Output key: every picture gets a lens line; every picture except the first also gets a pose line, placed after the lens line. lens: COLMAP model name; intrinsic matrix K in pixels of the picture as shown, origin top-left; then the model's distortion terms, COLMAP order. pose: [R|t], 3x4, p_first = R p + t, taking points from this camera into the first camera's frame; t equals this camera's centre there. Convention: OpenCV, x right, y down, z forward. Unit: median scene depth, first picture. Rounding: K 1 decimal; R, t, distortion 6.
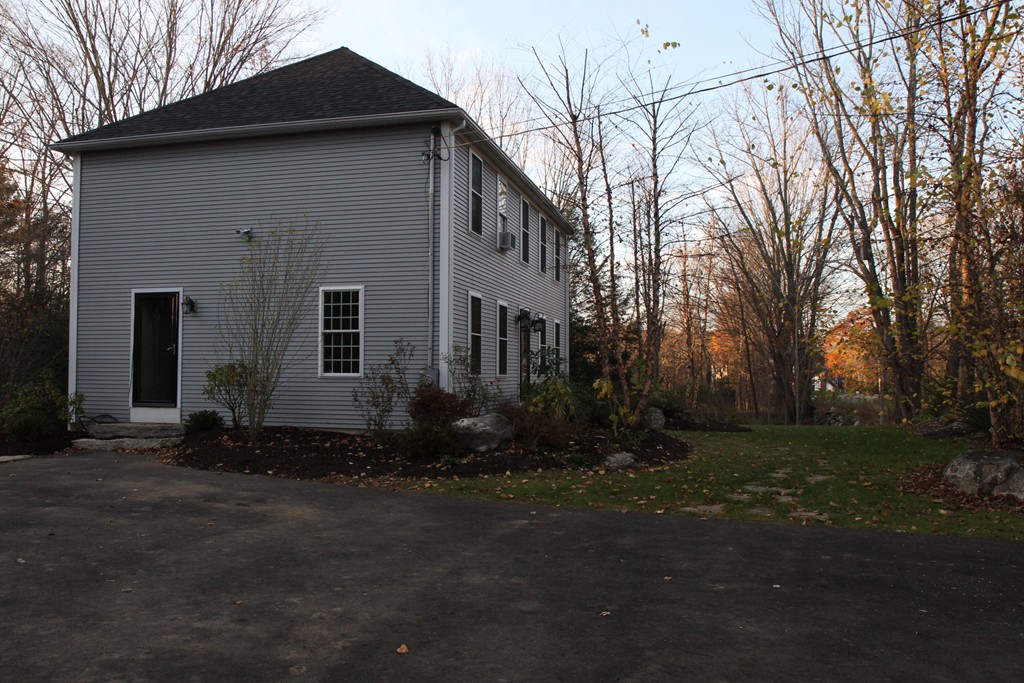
lens RADIAL K [[809.0, 0, 512.0], [0, 809.0, 341.5], [0, 0, 1]] dist [-0.098304, 0.088535]
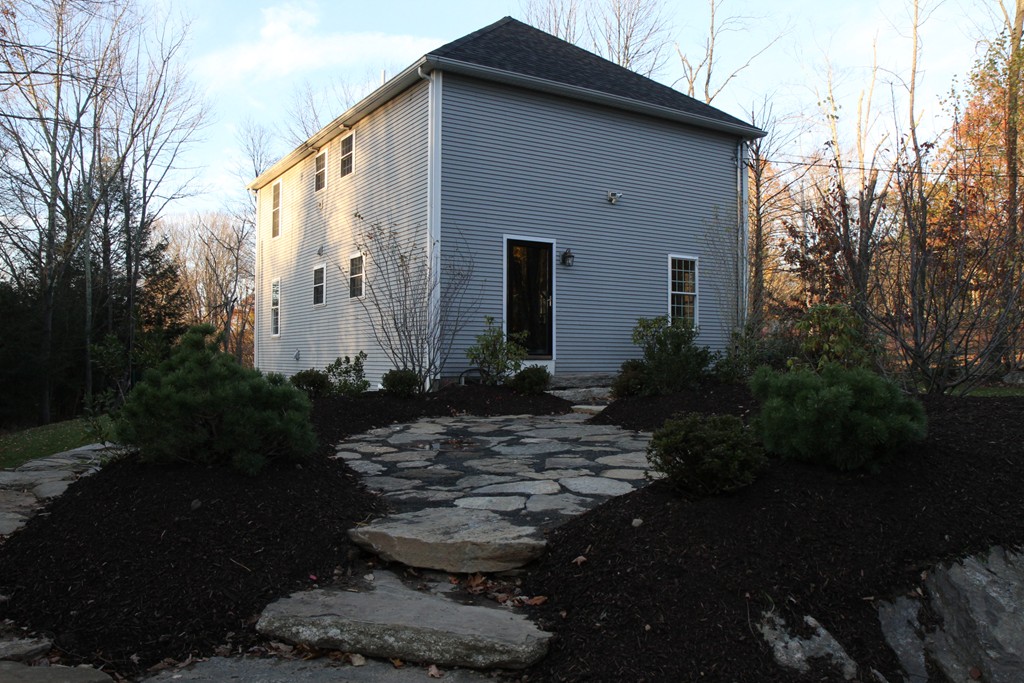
lens RADIAL K [[809.0, 0, 512.0], [0, 809.0, 341.5], [0, 0, 1]] dist [-0.098304, 0.088535]
pose [[0.695880, 0.016859, 0.717960, -1.233667], [-0.030951, 0.999500, 0.006529, 0.057853], [-0.717491, -0.026765, 0.696054, 0.351275]]
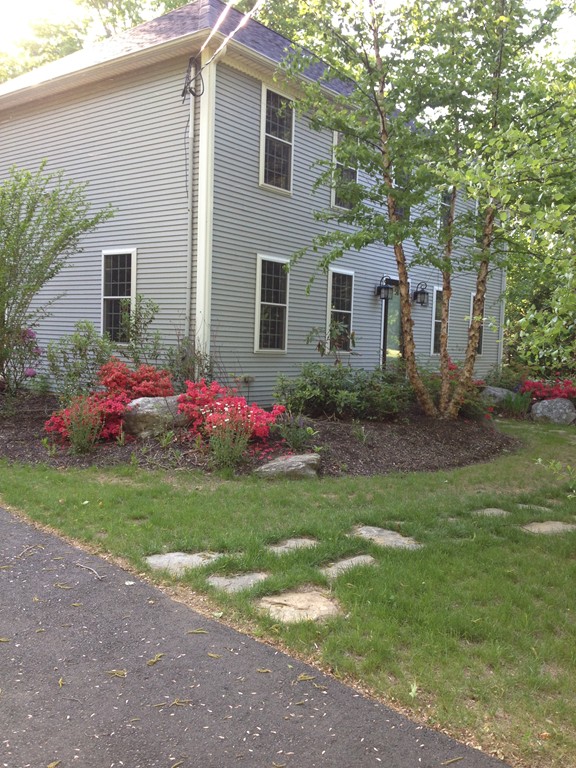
lens RADIAL K [[719.3, 0, 288.0], [0, 719.3, 384.0], [0, 0, 1]] dist [0.186866, -0.607587]
pose [[0.917374, 0.052260, -0.394581, 0.311721], [-0.017460, 0.995672, 0.091277, 0.006617], [0.397643, -0.076846, 0.914316, 0.290304]]
